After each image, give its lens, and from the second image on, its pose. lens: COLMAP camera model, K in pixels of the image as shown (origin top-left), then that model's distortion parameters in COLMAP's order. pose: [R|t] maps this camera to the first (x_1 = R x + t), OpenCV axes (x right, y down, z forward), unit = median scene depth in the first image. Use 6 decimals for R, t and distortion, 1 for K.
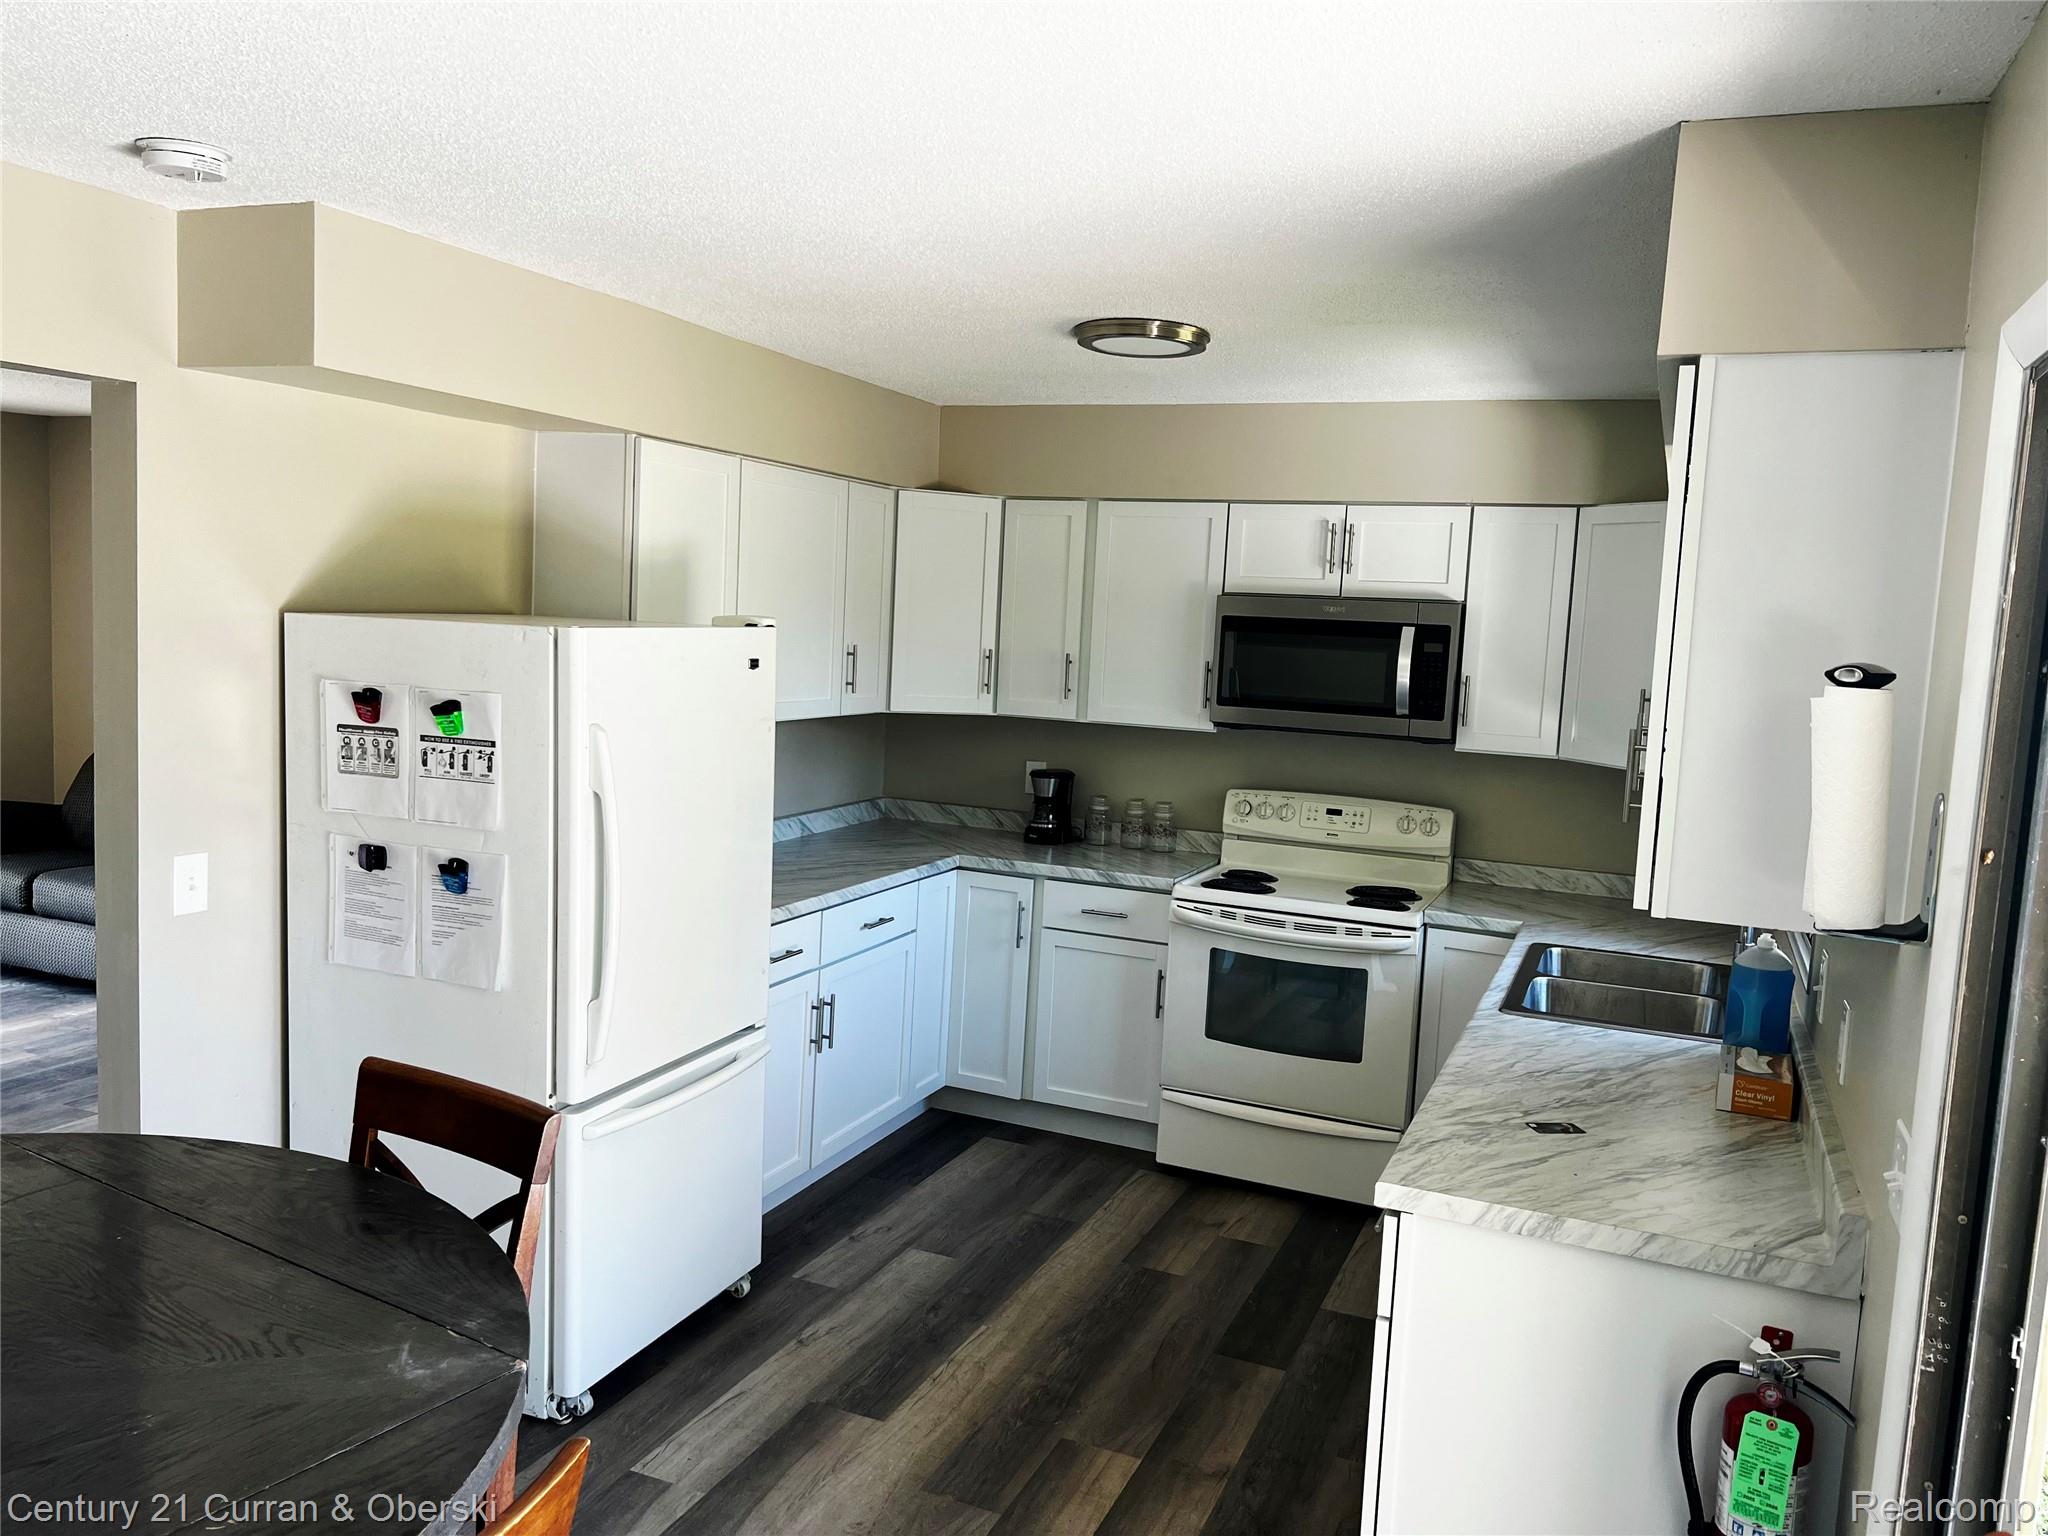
lens RADIAL K [[1540.4, 0, 1024.0], [0, 1540.4, 768.0], [0, 0, 1]] dist [0.126100, -0.209237]
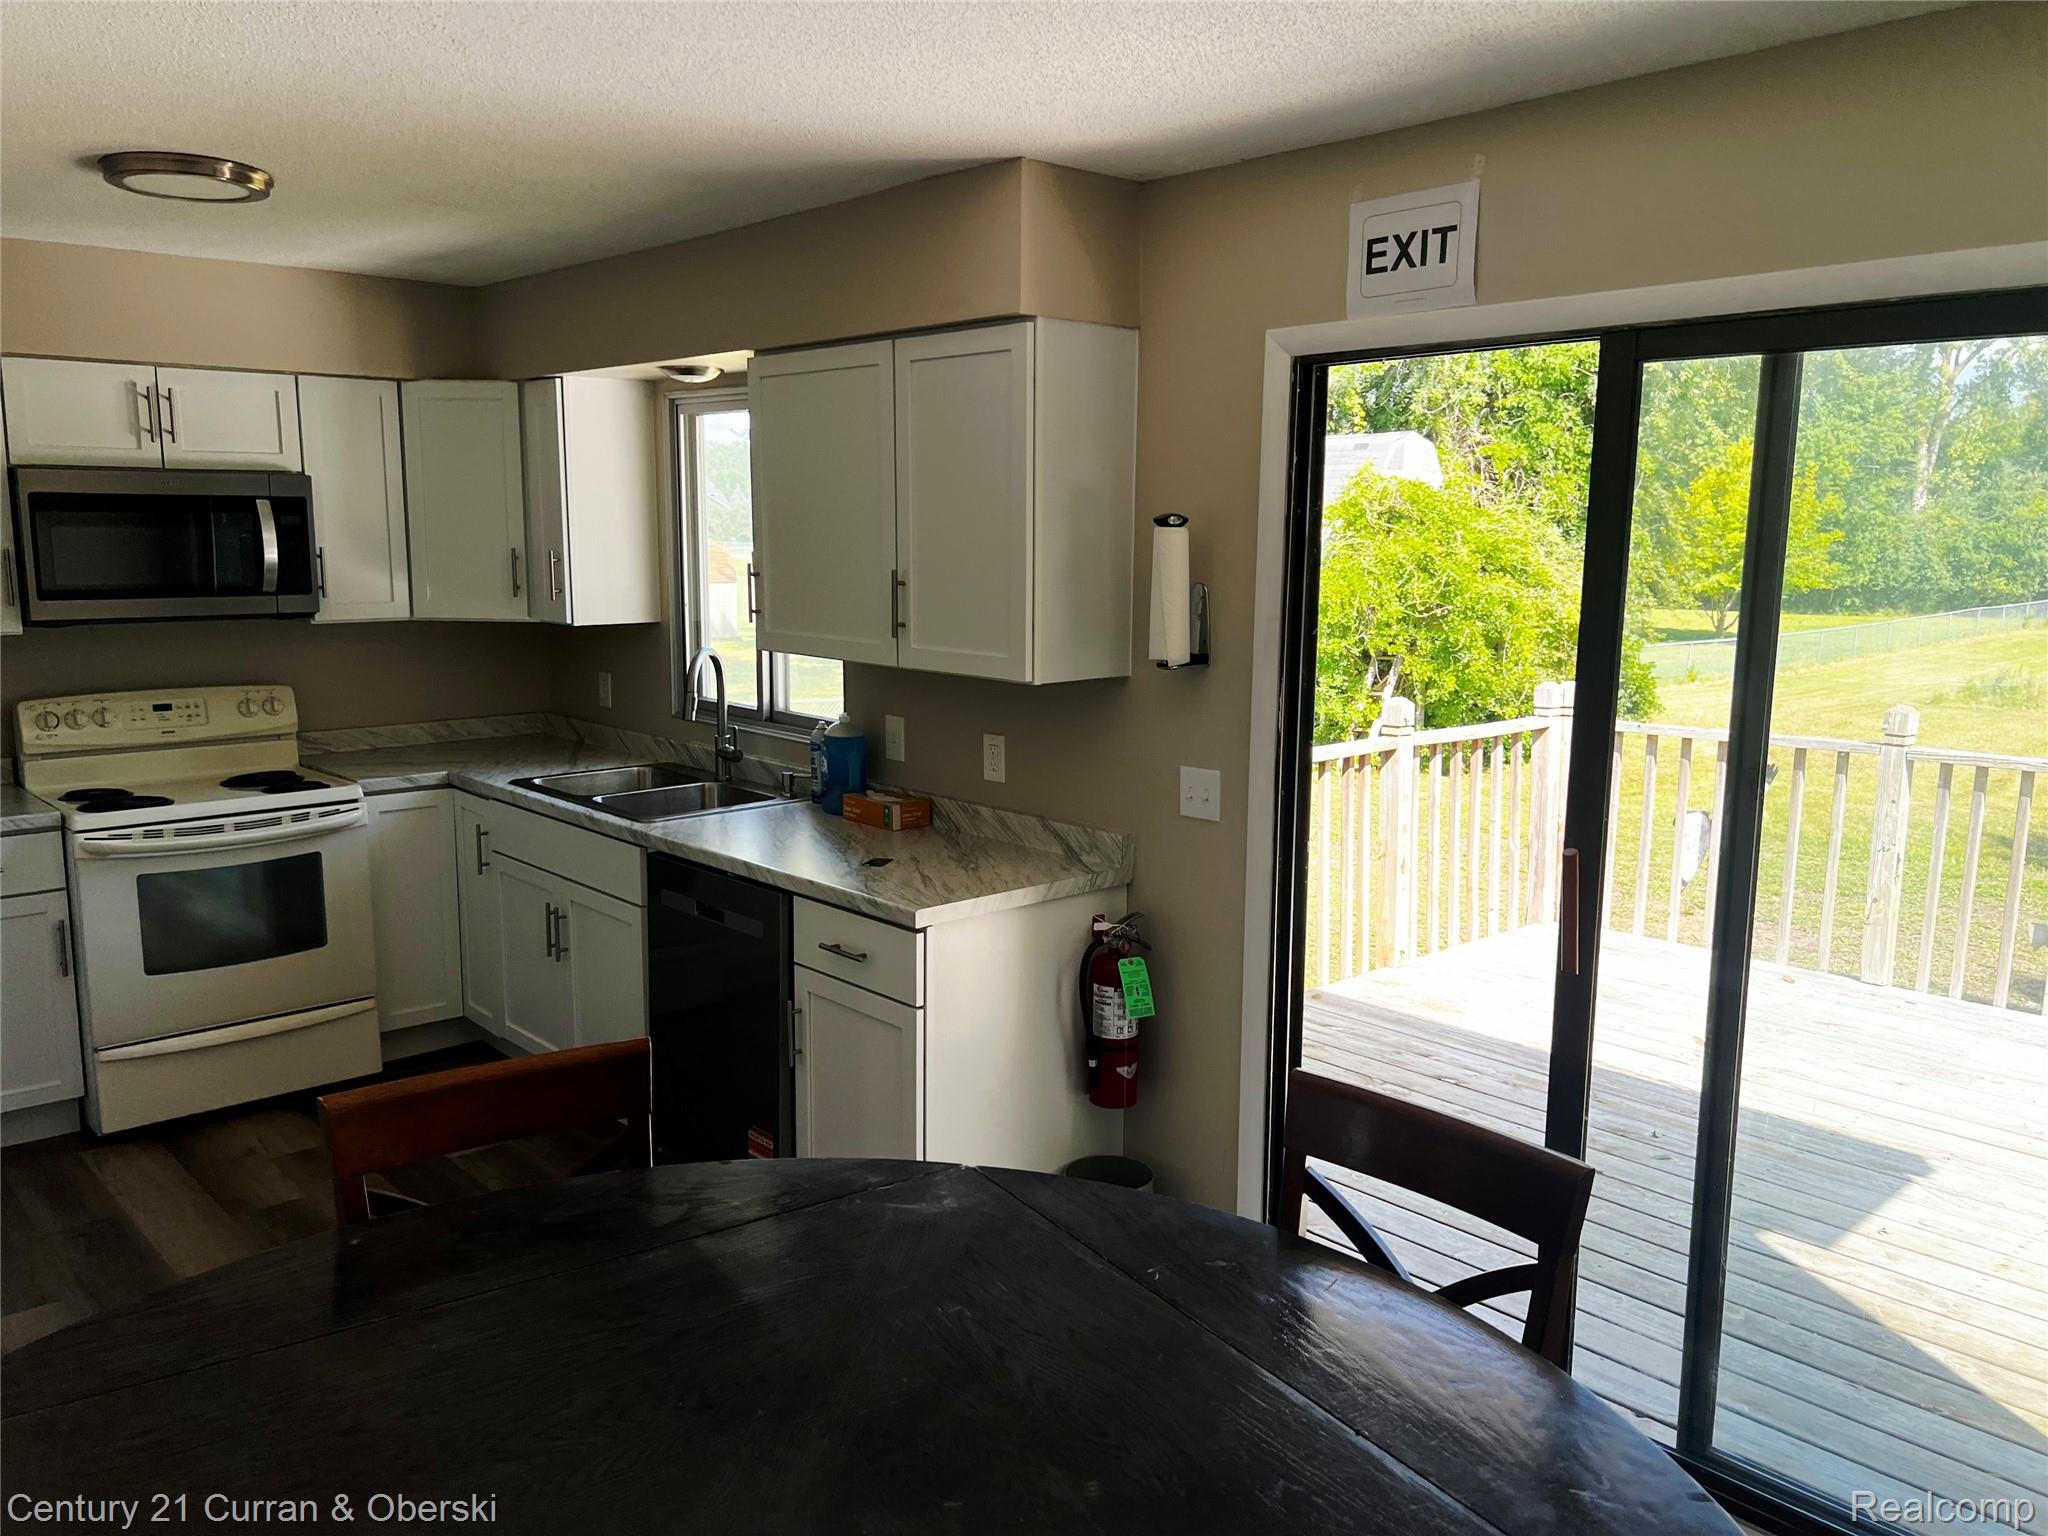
lens RADIAL K [[1535.7, 0, 1024.0], [0, 1535.7, 768.0], [0, 0, 1]] dist [0.051389, -0.049766]
pose [[0.415679, -0.190006, 0.889443, -0.442604], [0.107972, 0.981328, 0.159175, -0.029635], [-0.903080, 0.029869, 0.428432, 0.165200]]
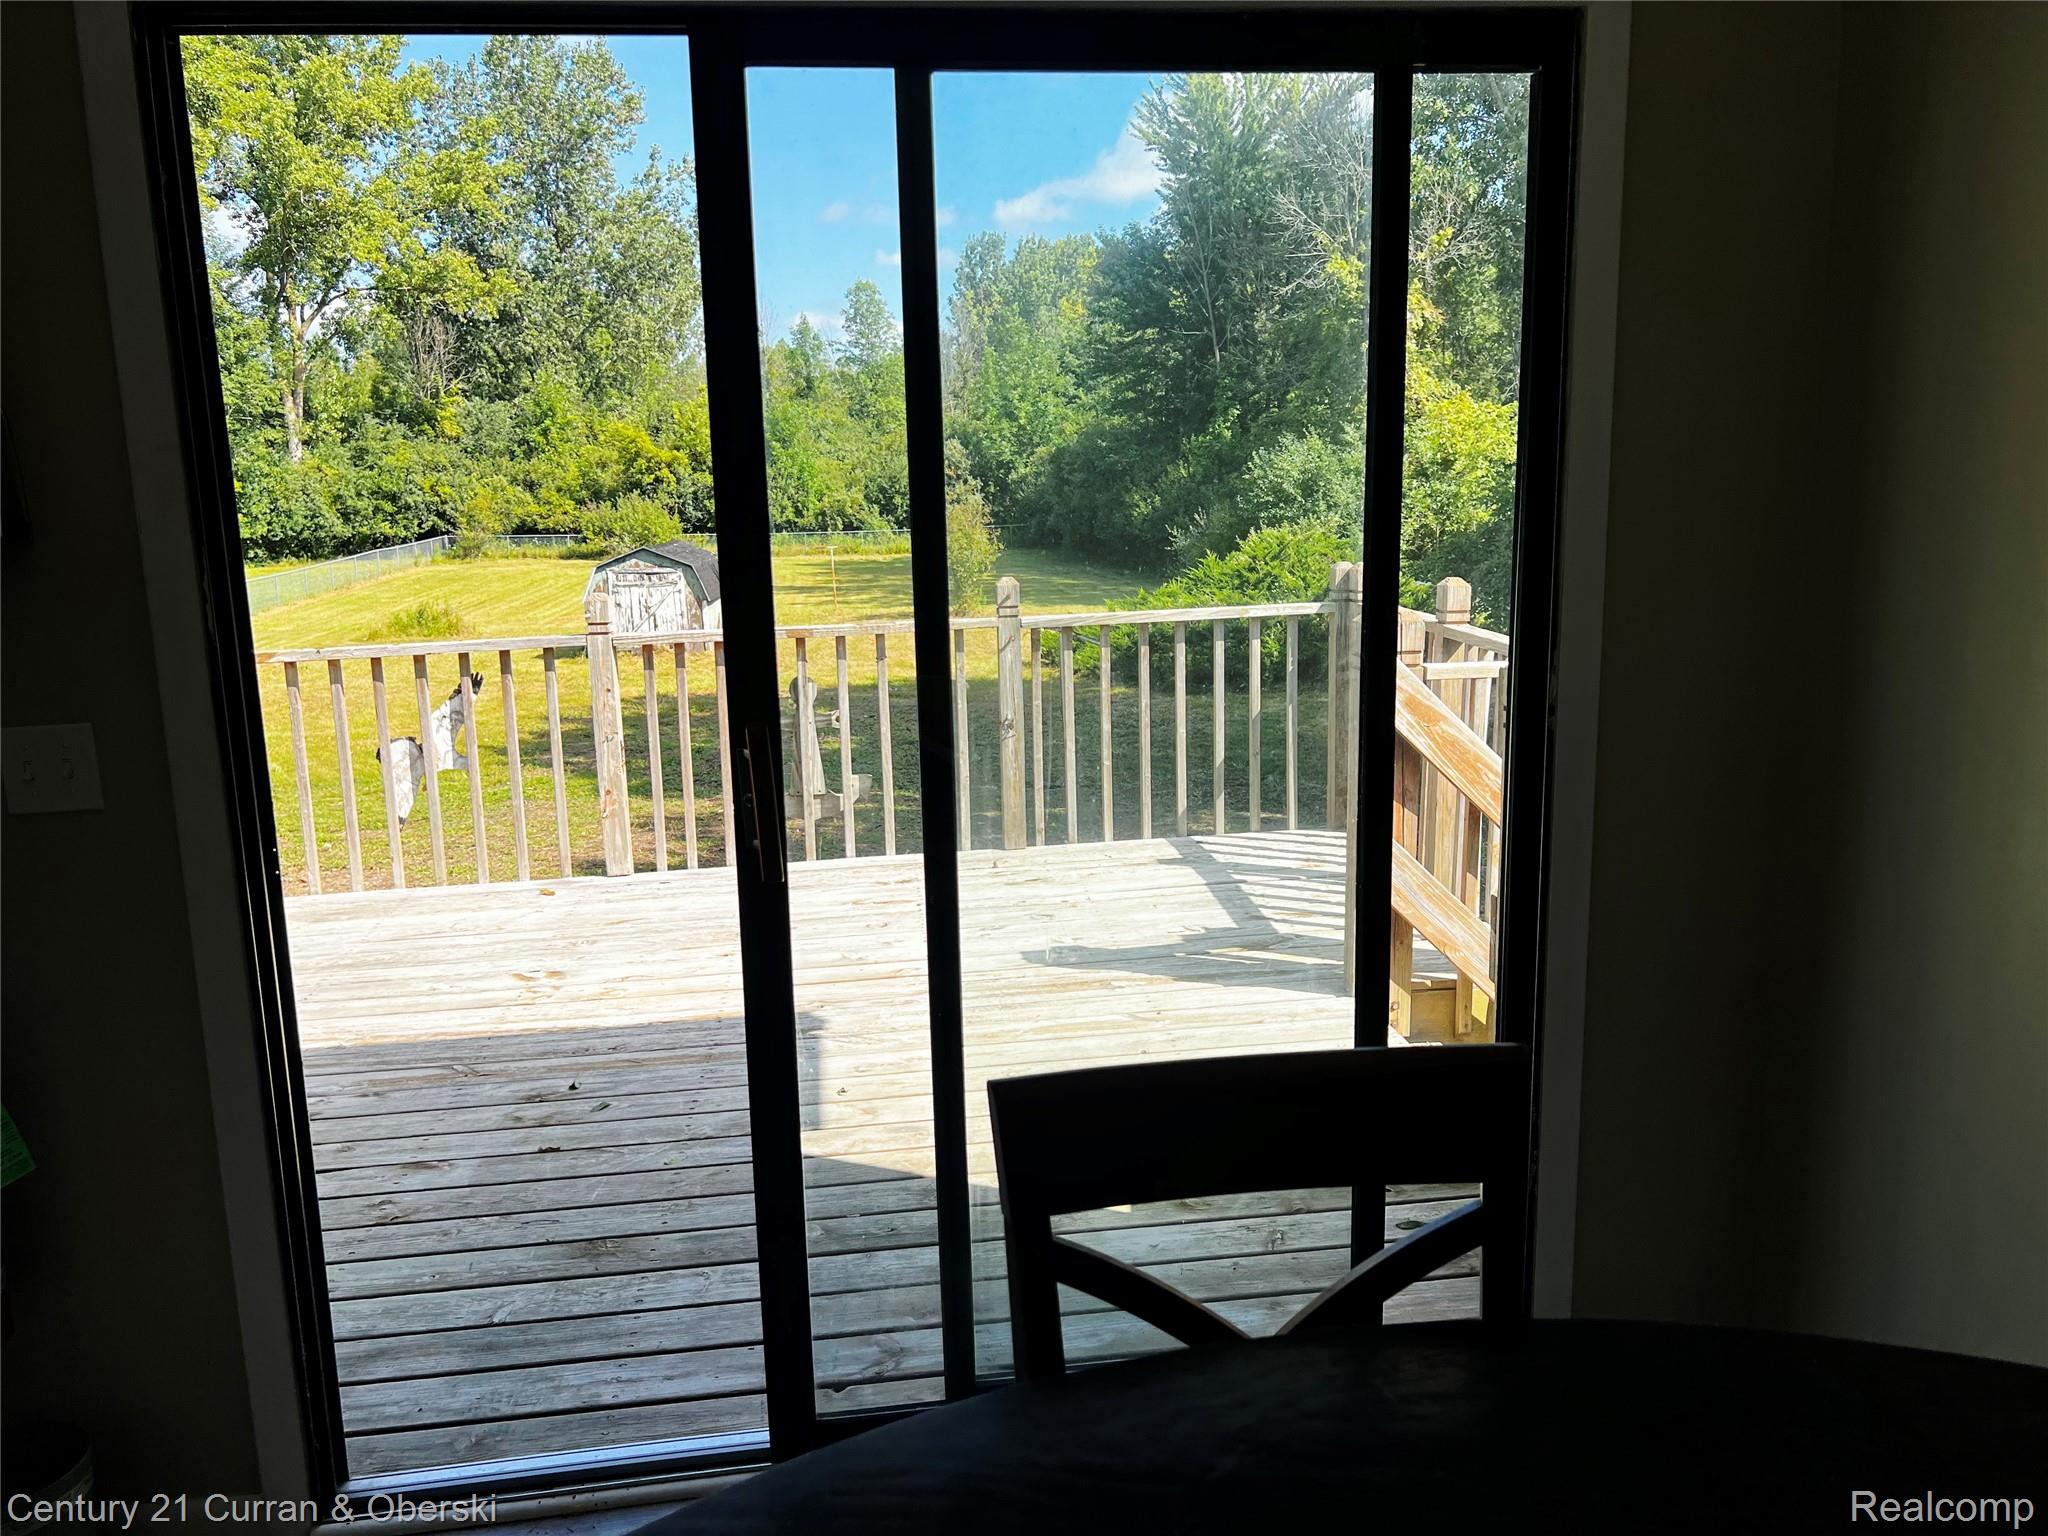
lens RADIAL K [[1534.9, 0, 1023.5], [0, 1534.9, 754.3], [0, 0, 1]] dist [0.045640, -0.054827]
pose [[-0.508302, -0.195633, 0.838664, -0.259893], [0.090001, 0.956455, 0.277658, 0.007700], [-0.856463, 0.216615, -0.468560, 0.365520]]
